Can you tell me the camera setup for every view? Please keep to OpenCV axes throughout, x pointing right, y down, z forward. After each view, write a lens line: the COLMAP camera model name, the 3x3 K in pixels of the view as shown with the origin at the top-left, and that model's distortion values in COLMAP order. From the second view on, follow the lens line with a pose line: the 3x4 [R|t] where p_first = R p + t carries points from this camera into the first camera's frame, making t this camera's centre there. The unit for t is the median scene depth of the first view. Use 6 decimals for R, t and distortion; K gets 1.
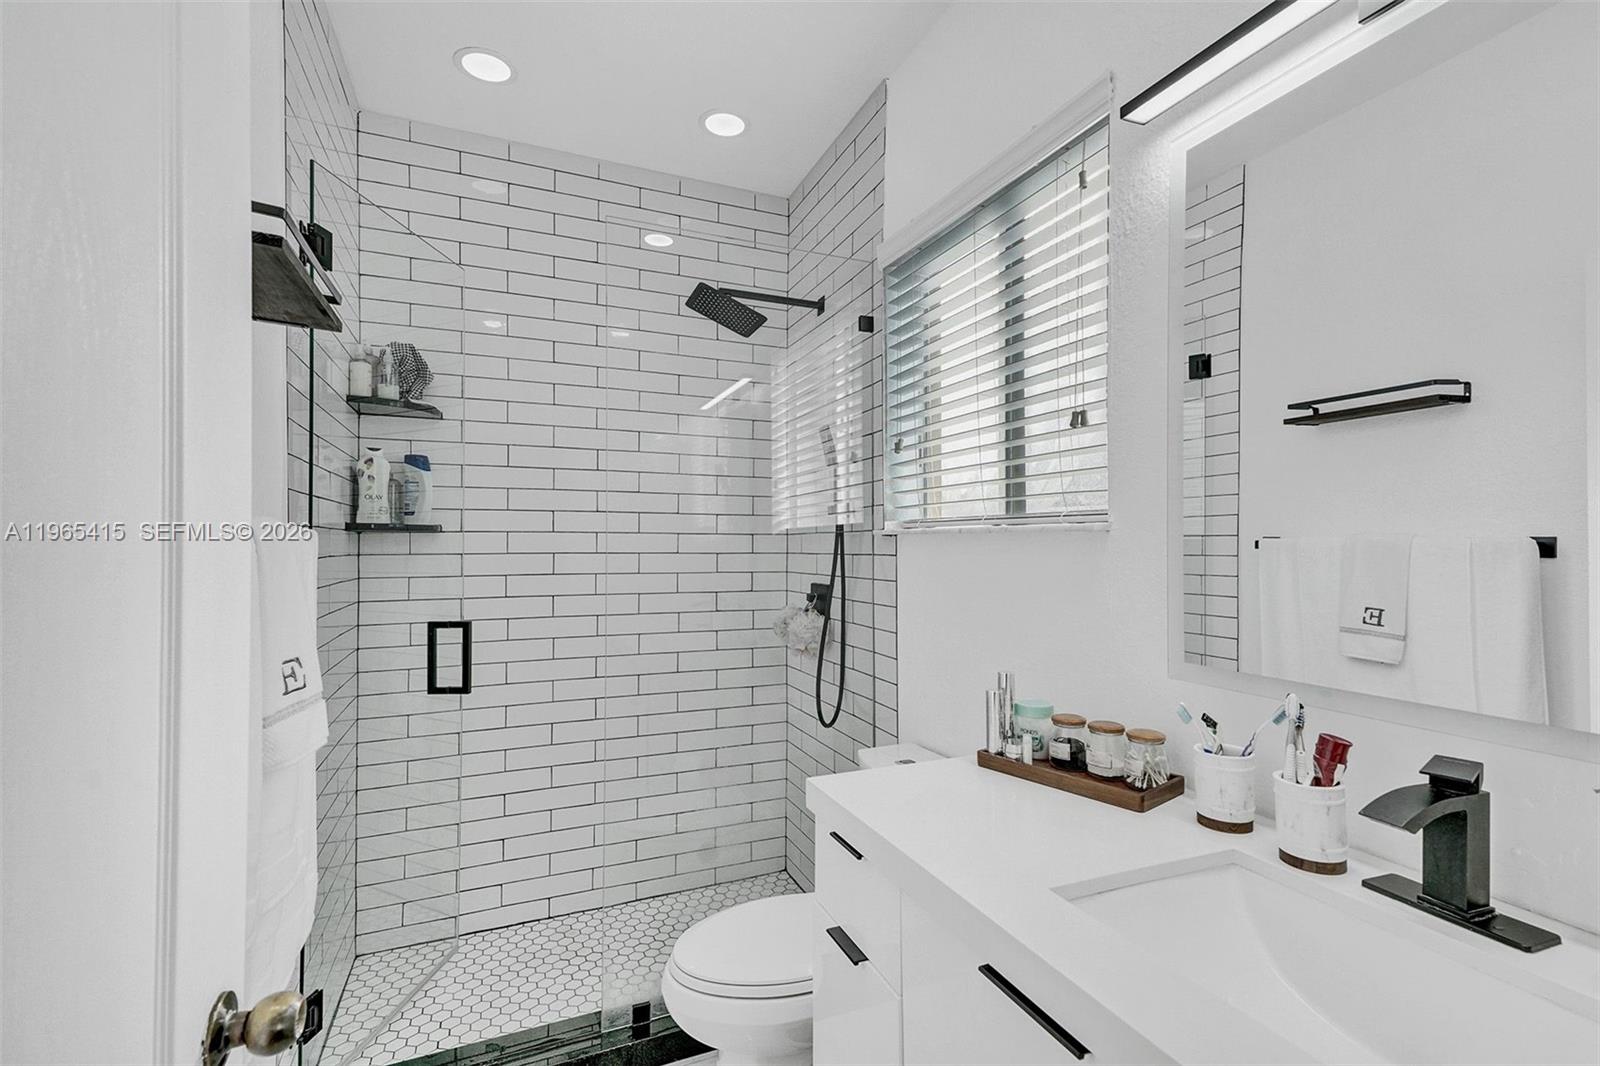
lens RADIAL K [[741.6, 0, 804.9], [0, 741.6, 535.7], [0, 0, 1]] dist [0.050023, -0.017730]
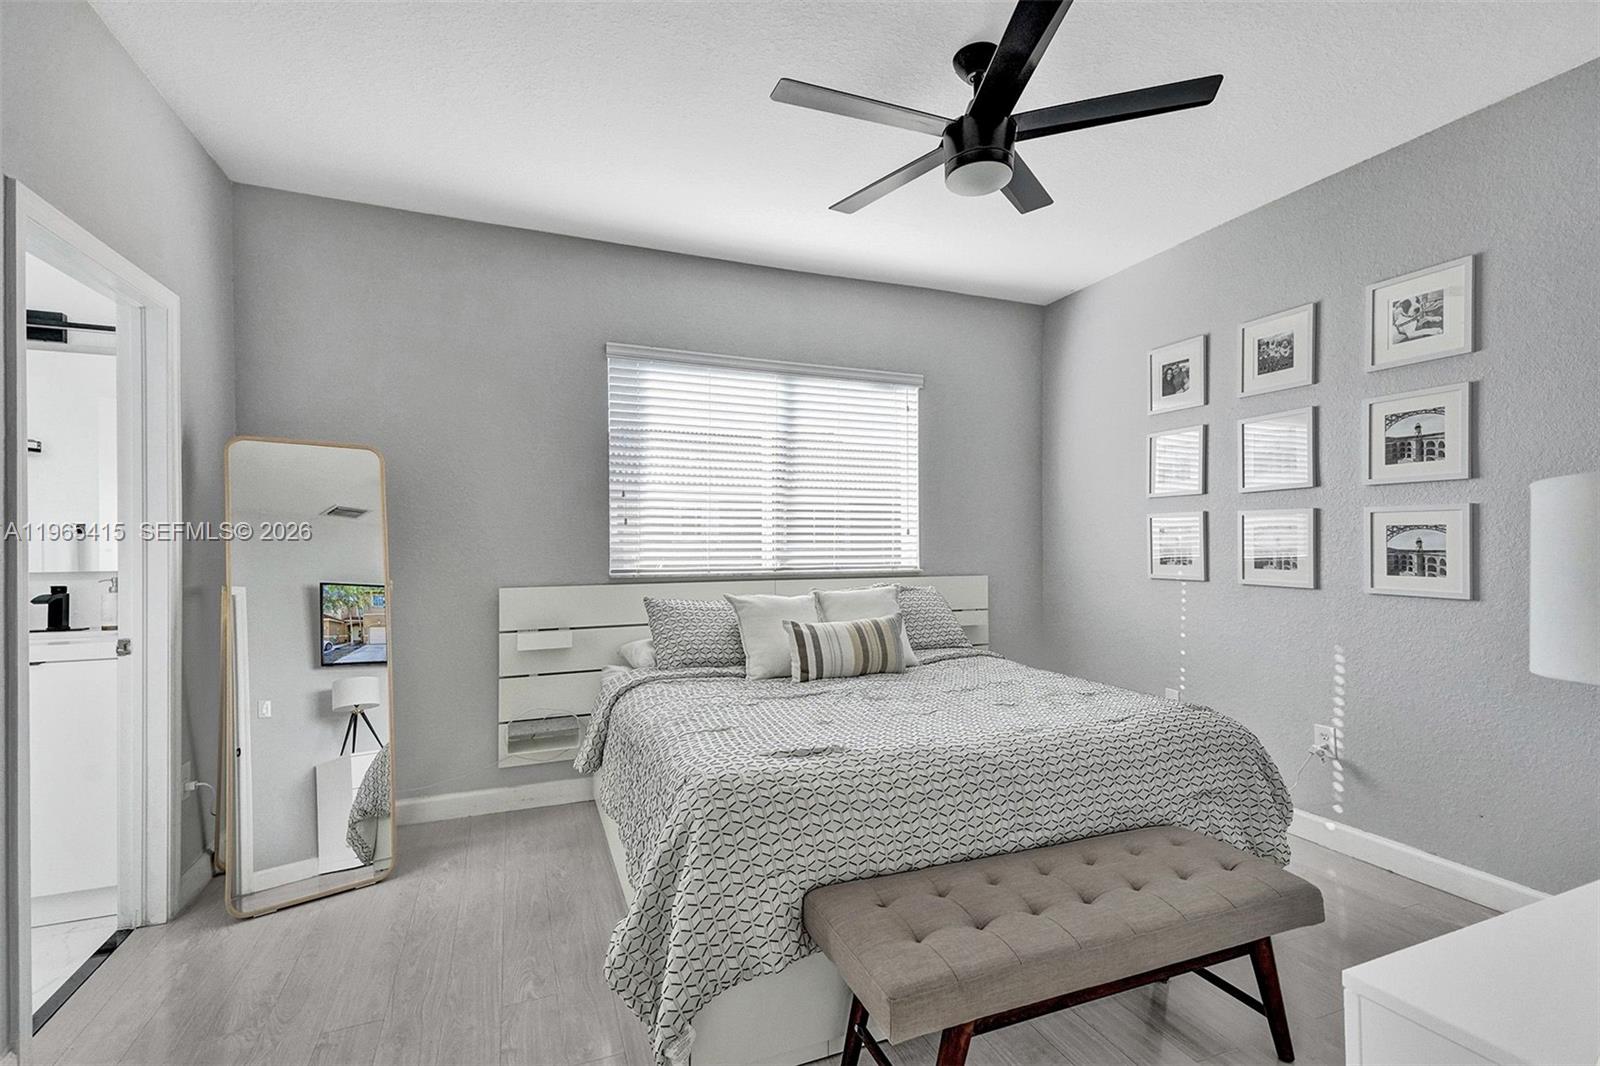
lens RADIAL K [[722.5, 0, 808.3], [0, 722.5, 533.7], [0, 0, 1]] dist [0.046484, -0.014300]
pose [[0.008287, 0.009931, 0.999916, -0.794400], [-0.006086, 0.999933, -0.009881, 0.031757], [-0.999947, -0.006004, 0.008347, -0.764851]]
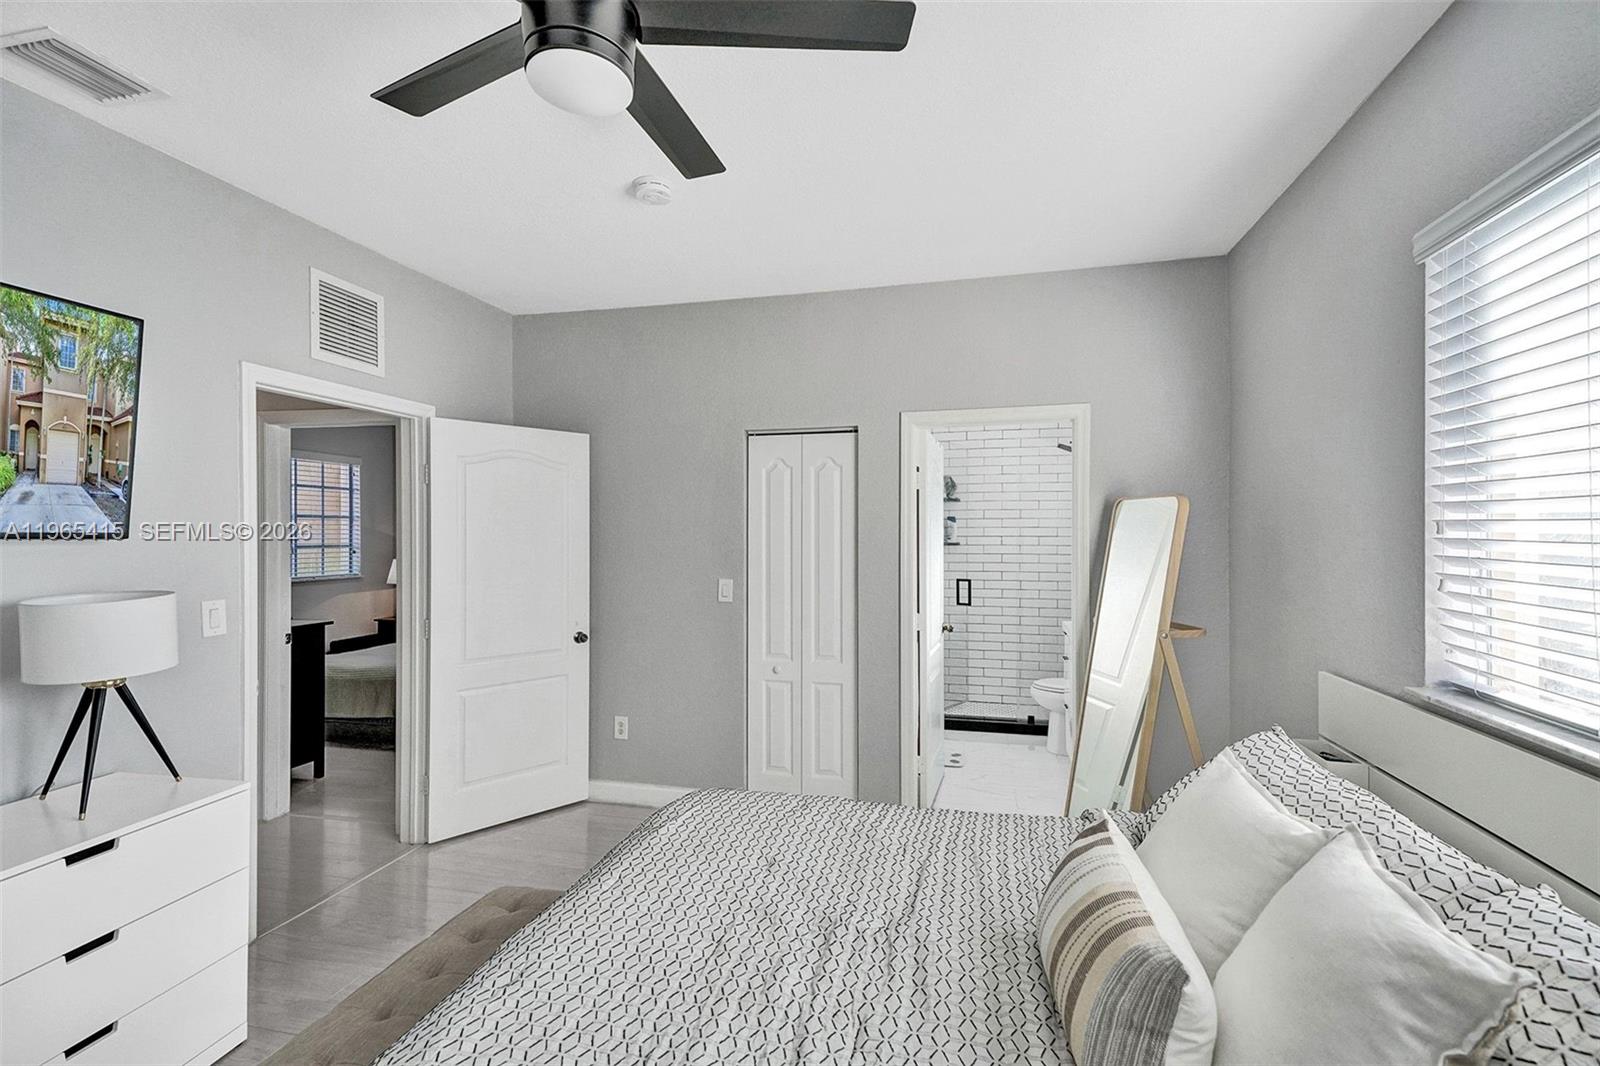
lens RADIAL K [[722.5, 0, 808.3], [0, 722.5, 533.7], [0, 0, 1]] dist [0.046484, -0.014300]
pose [[0.812330, -0.001581, -0.583196, 0.549768], [0.004959, 0.999979, 0.004197, -0.058205], [0.583177, -0.006301, 0.812321, -1.339277]]
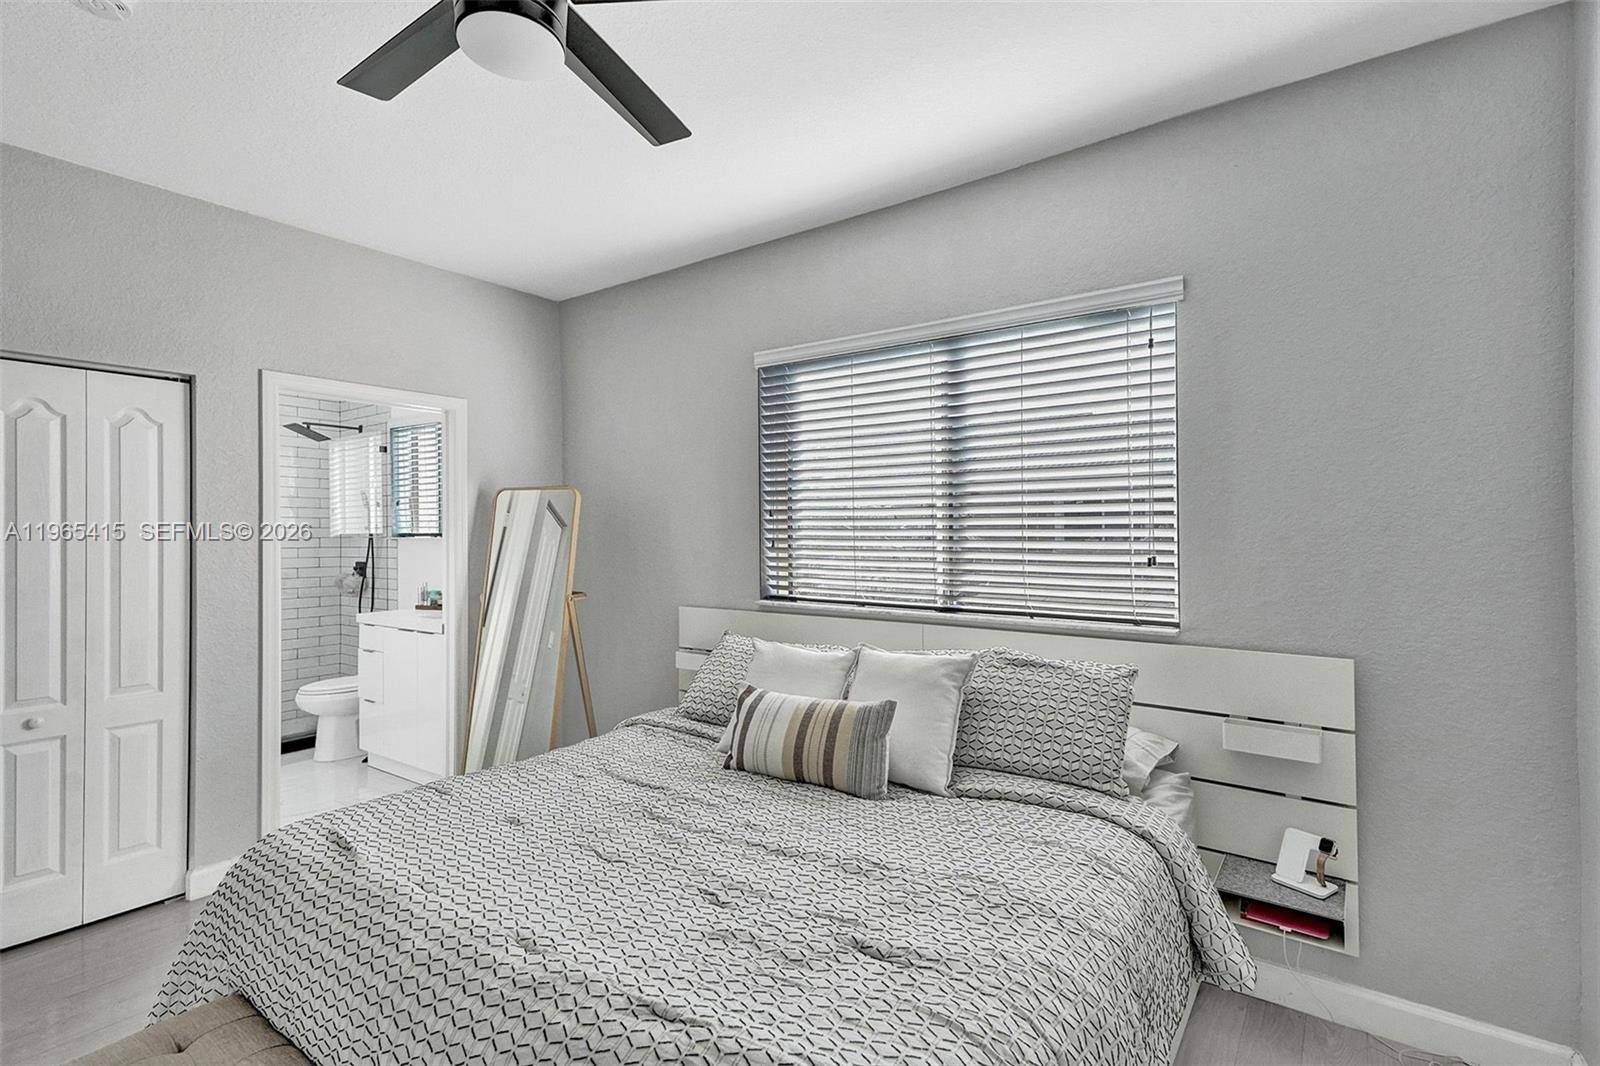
lens RADIAL K [[741.6, 0, 804.9], [0, 741.6, 535.7], [0, 0, 1]] dist [0.050023, -0.017730]
pose [[0.853629, -0.004955, 0.520858, -0.016867], [-0.000688, 0.999943, 0.010640, -0.035604], [-0.520881, -0.009441, 0.853577, -1.578471]]
